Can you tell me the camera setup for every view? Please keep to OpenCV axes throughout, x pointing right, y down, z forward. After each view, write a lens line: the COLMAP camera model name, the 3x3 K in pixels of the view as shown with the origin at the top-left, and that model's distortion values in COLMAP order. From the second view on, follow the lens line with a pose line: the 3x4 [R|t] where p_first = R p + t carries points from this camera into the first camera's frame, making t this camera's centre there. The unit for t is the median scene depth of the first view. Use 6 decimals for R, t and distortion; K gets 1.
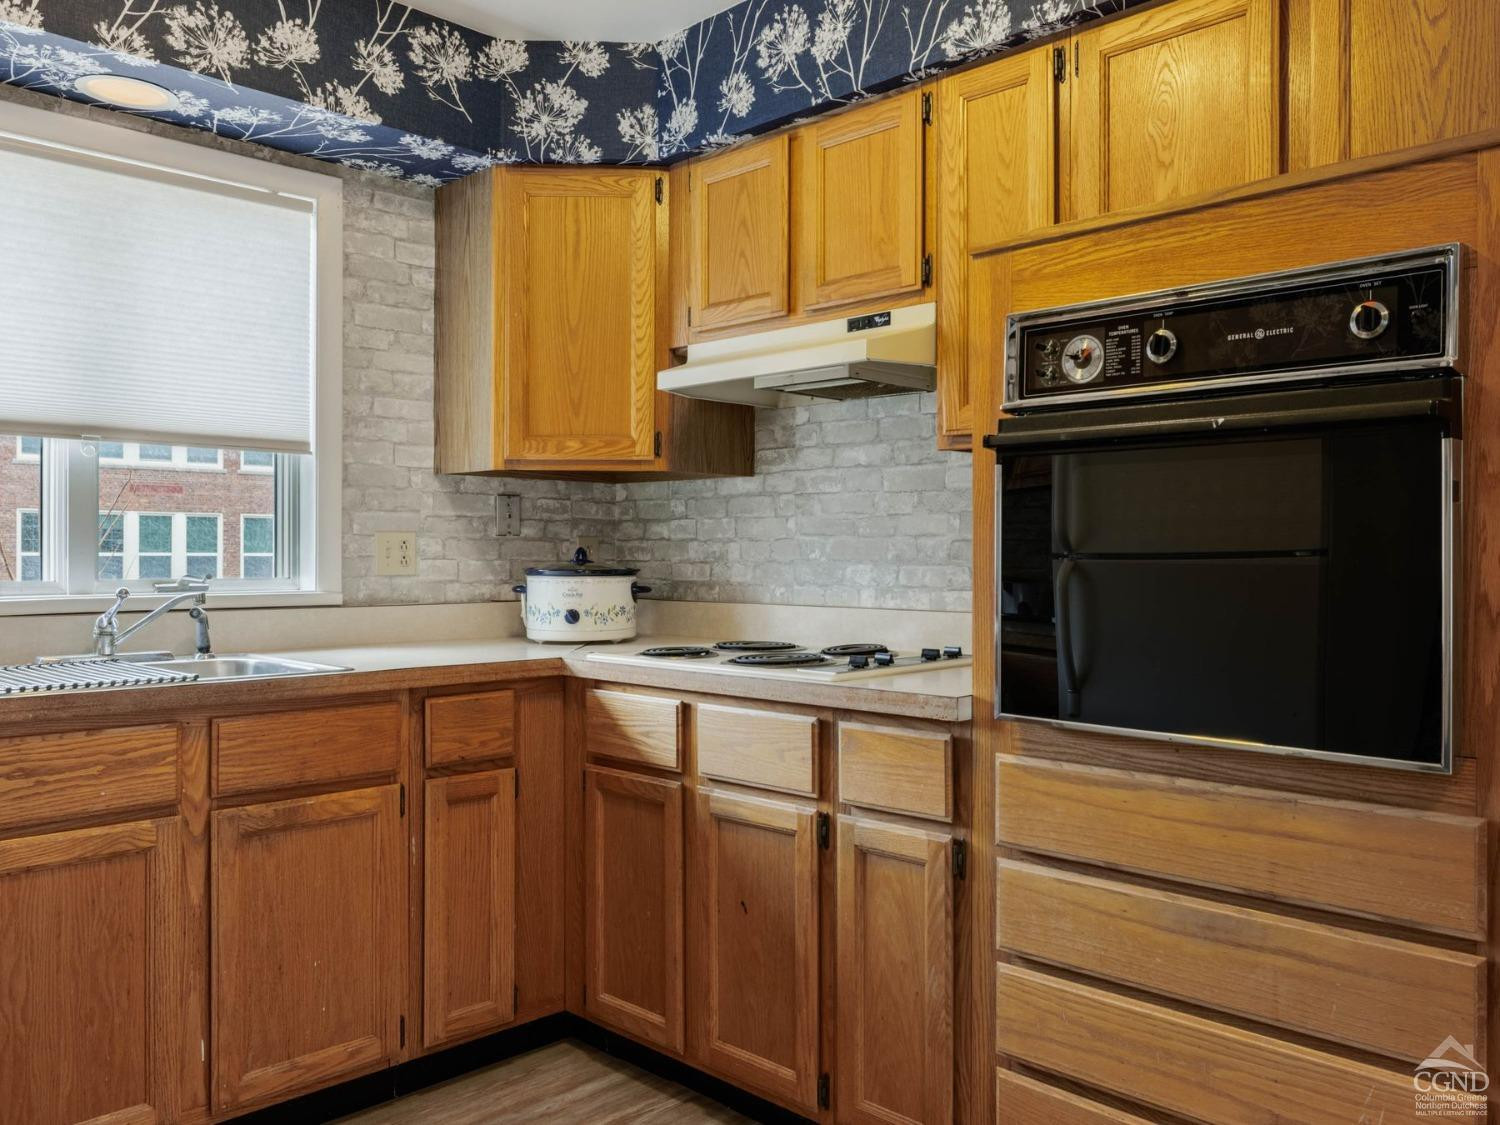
lens RADIAL K [[1258.0, 0, 756.4], [0, 1258.0, 554.2], [0, 0, 1]] dist [-0.006749, 0.005293]
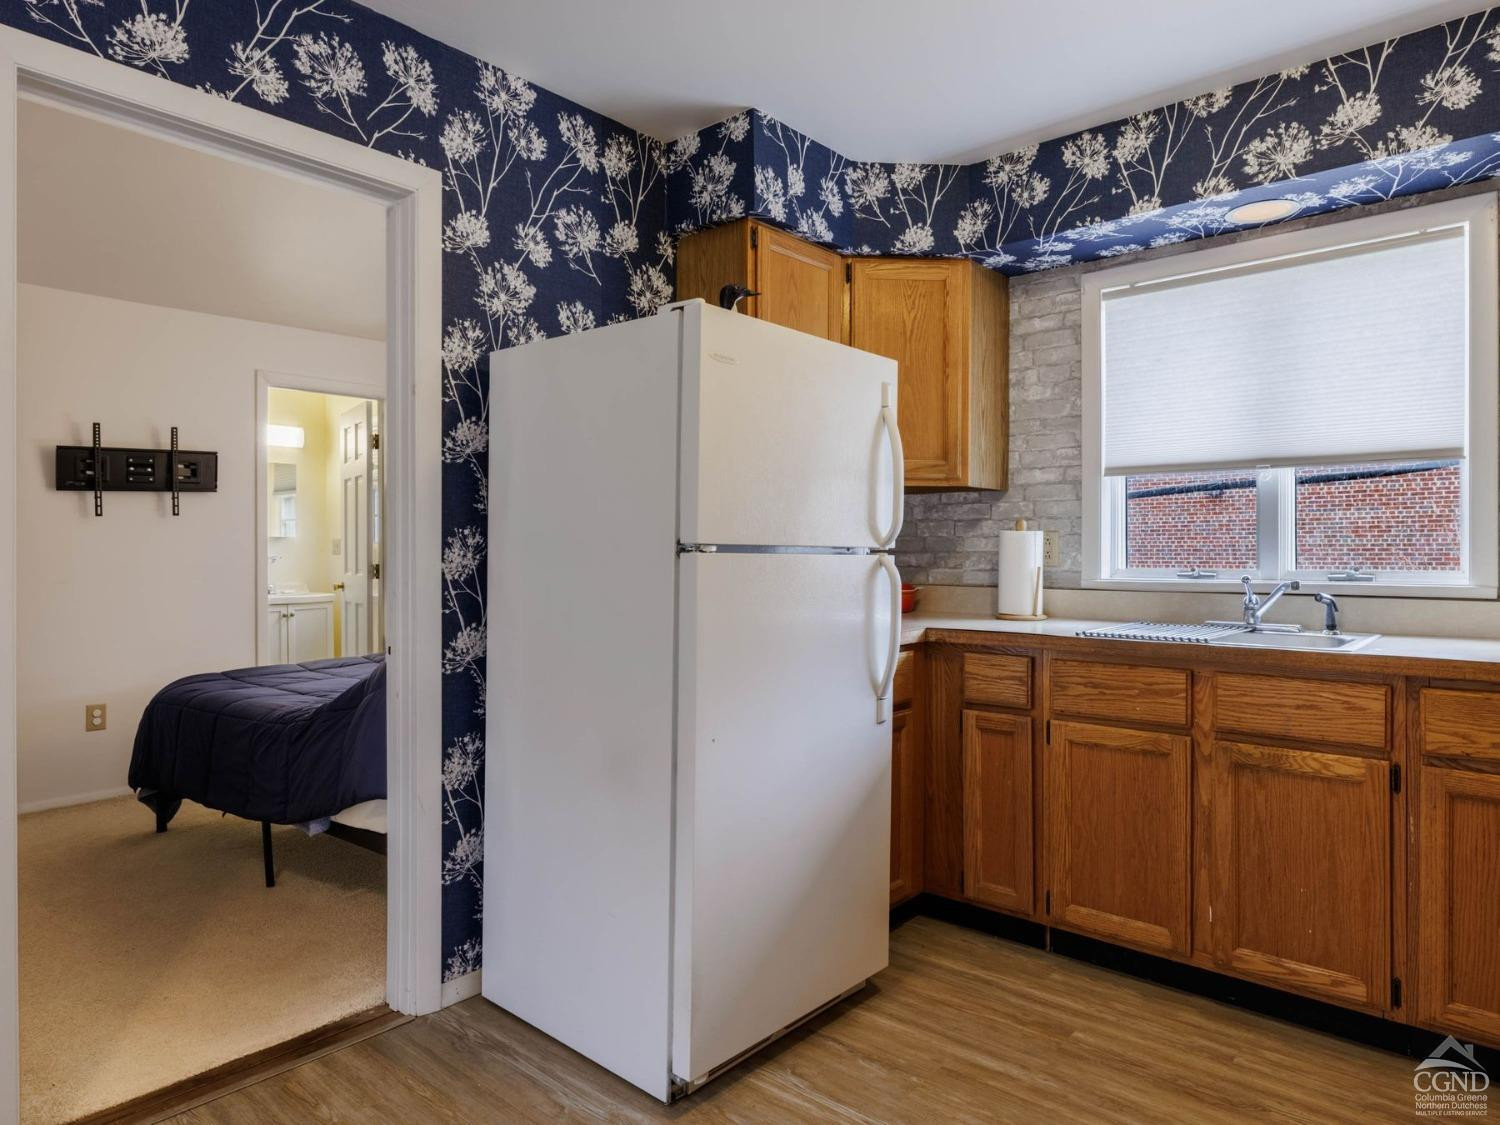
lens RADIAL K [[934.7, 0, 755.7], [0, 934.7, 552.5], [0, 0, 1]] dist [-0.000973, 0.000628]
pose [[0.034324, -0.000534, -0.999411, 0.477127], [0.000468, 1.000000, -0.000519, 0.002007], [0.999411, -0.000450, 0.034324, 0.403104]]
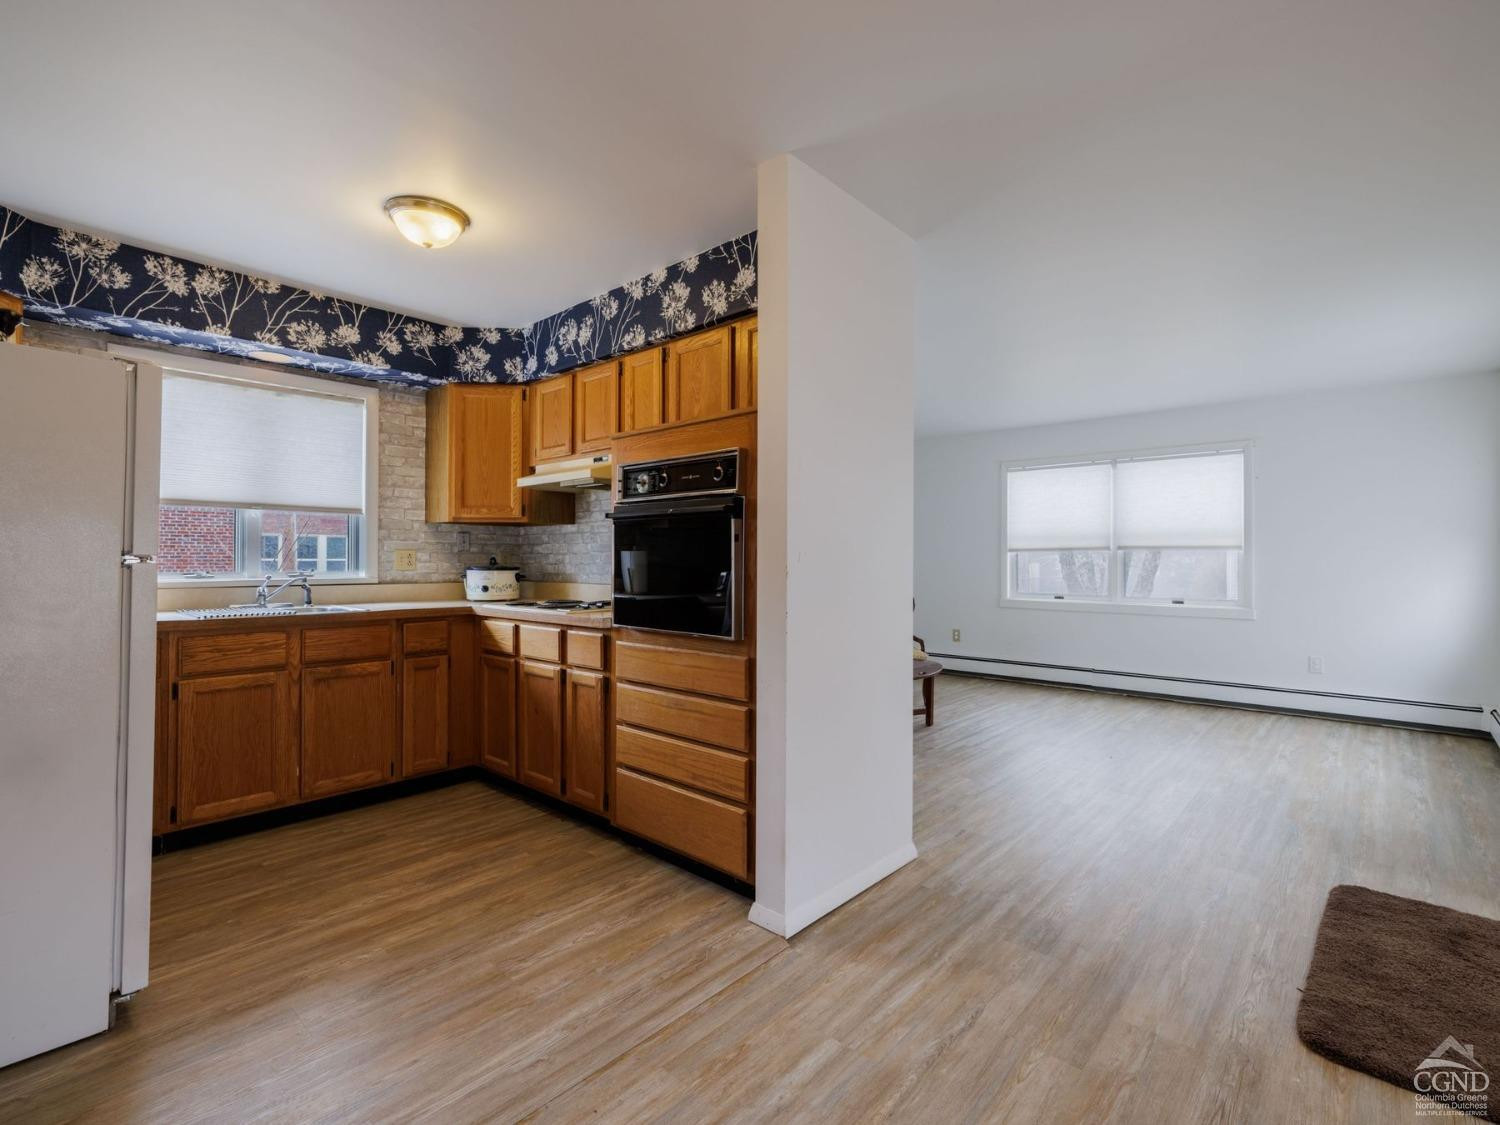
lens RADIAL K [[768.8, 0, 743.1], [0, 768.8, 554.9], [0, 0, 1]] dist [0.000623, -0.000228]
pose [[0.999670, 0.000696, 0.025694, 0.304610], [-0.000529, 0.999979, -0.006510, -0.000865], [-0.025698, 0.006494, 0.999649, -0.397142]]
